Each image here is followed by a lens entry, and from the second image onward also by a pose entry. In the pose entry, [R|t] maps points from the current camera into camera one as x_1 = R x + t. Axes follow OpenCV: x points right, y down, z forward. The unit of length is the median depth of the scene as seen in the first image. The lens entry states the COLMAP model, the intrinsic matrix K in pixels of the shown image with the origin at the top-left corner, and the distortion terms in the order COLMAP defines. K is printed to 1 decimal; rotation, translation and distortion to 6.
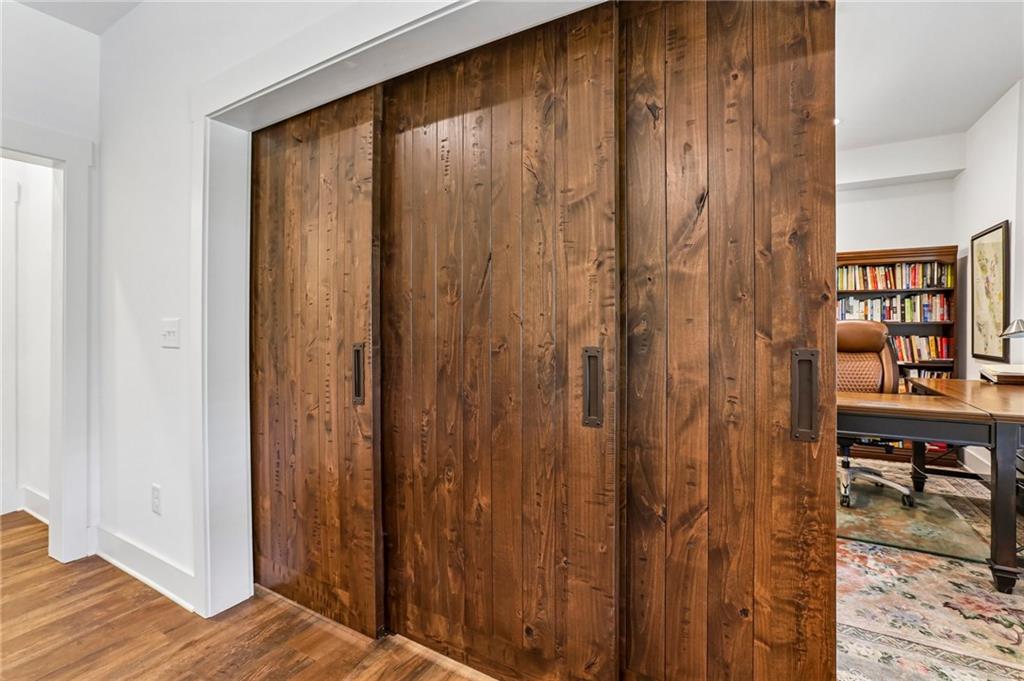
lens RADIAL K [[453.4, 0, 512.2], [0, 453.4, 323.0], [0, 0, 1]] dist [-0.054384, -0.000146]
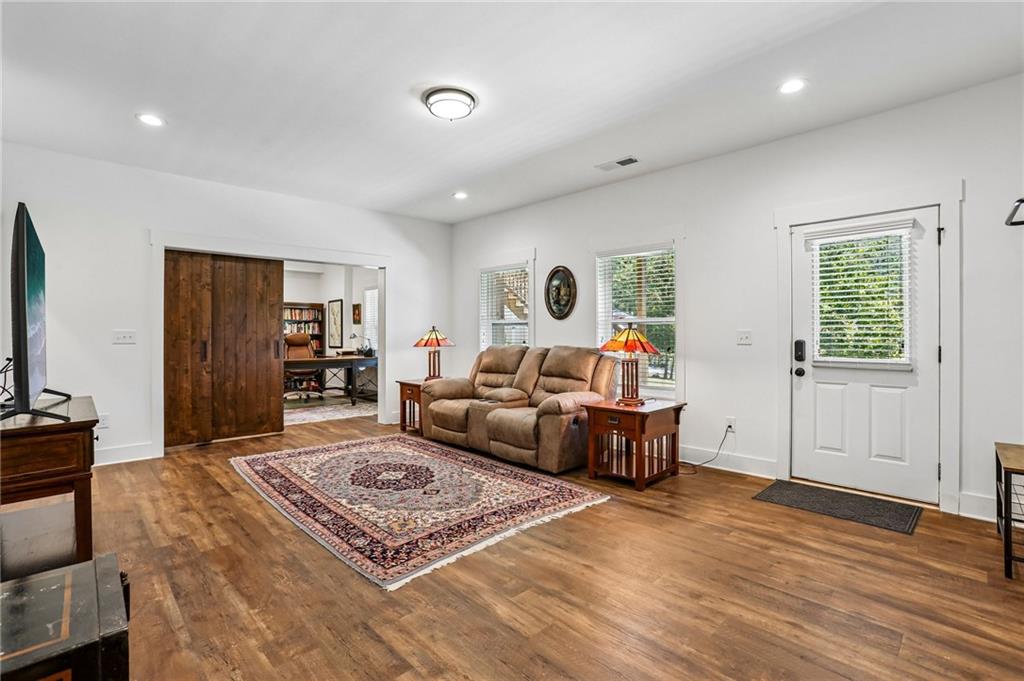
lens RADIAL K [[453.4, 0, 512.2], [0, 453.4, 323.0], [0, 0, 1]] dist [-0.054384, -0.000146]
pose [[0.300201, 0.028706, 0.953444, -2.512409], [-0.005378, 0.999582, -0.028401, 0.002863], [-0.953861, 0.003398, 0.300230, -1.866515]]
